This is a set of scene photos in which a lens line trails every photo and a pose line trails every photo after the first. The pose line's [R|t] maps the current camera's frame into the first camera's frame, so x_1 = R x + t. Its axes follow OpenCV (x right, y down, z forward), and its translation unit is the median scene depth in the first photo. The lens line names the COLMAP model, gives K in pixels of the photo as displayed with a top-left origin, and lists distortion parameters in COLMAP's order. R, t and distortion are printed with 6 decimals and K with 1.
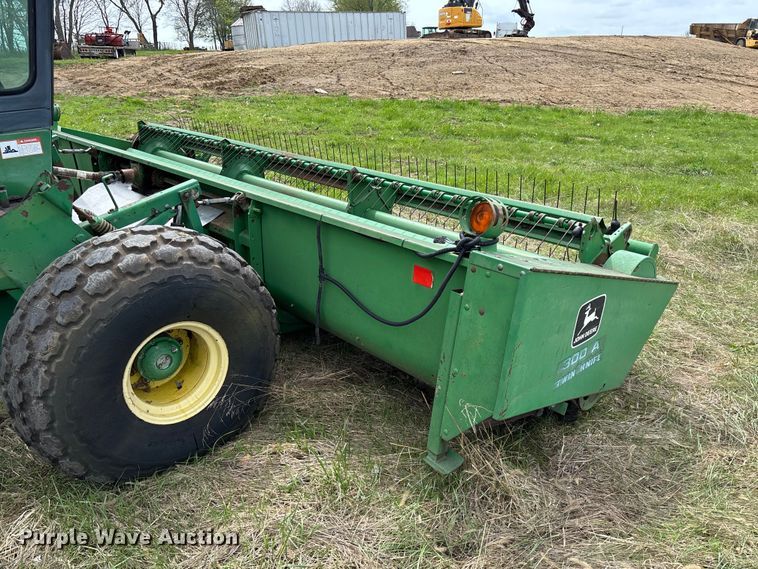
lens RADIAL K [[574.4, 0, 380.2], [0, 574.4, 287.9], [0, 0, 1]] dist [0.041937, -0.050884]
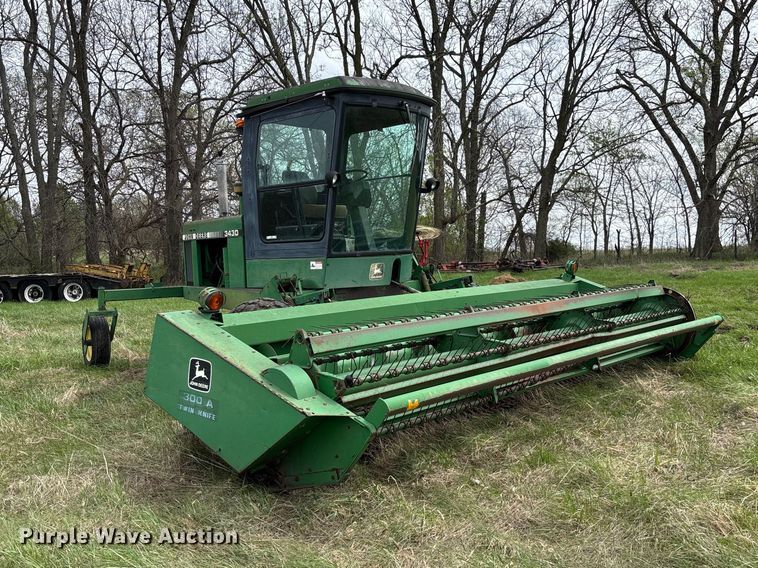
lens RADIAL K [[732.6, 0, 378.4], [0, 732.6, 281.6], [0, 0, 1]] dist [-0.003757, 0.000000]
pose [[0.026263, 0.057379, -0.998007, 0.246952], [-0.366974, 0.929201, 0.043766, -0.046528], [0.929860, 0.365093, 0.045460, 0.133991]]
